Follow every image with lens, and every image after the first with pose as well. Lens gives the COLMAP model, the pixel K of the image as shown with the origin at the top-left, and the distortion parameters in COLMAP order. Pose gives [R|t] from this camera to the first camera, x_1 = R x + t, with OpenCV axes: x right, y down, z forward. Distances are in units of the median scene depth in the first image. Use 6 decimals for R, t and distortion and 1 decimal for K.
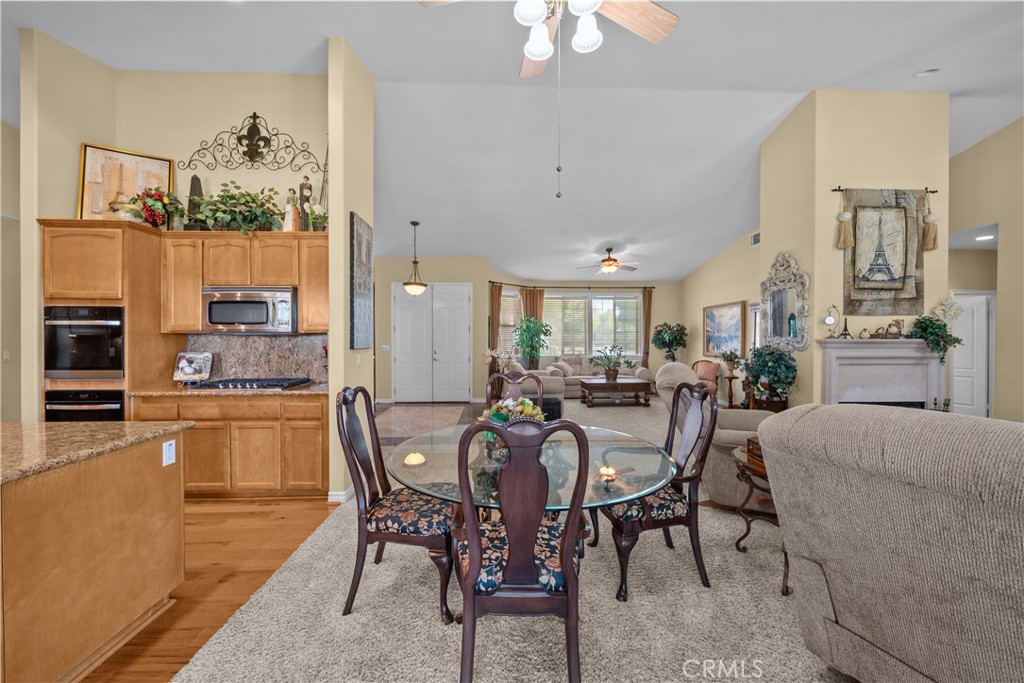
lens RADIAL K [[398.3, 0, 512.0], [0, 398.3, 340.2], [0, 0, 1]] dist [-0.007403, 0.001044]
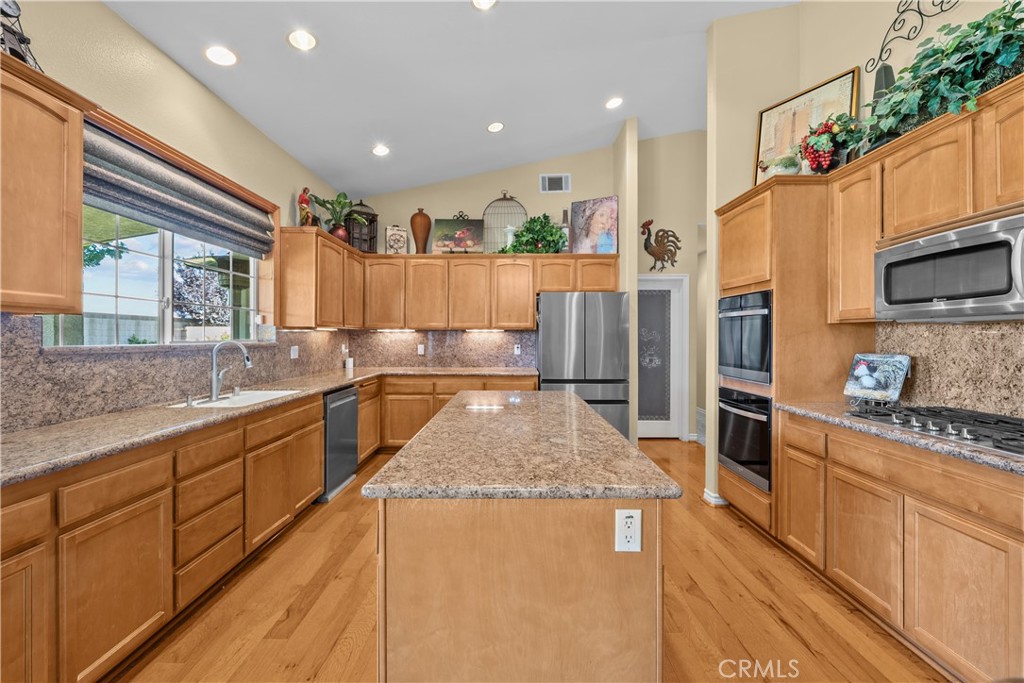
lens RADIAL K [[398.3, 0, 511.3], [0, 398.3, 337.8], [0, 0, 1]] dist [-0.007403, 0.001044]
pose [[-0.046509, 0.002234, -0.998915, -0.144339], [-0.005588, 0.999981, 0.002496, 0.006945], [0.998902, 0.005698, -0.046495, 0.408728]]
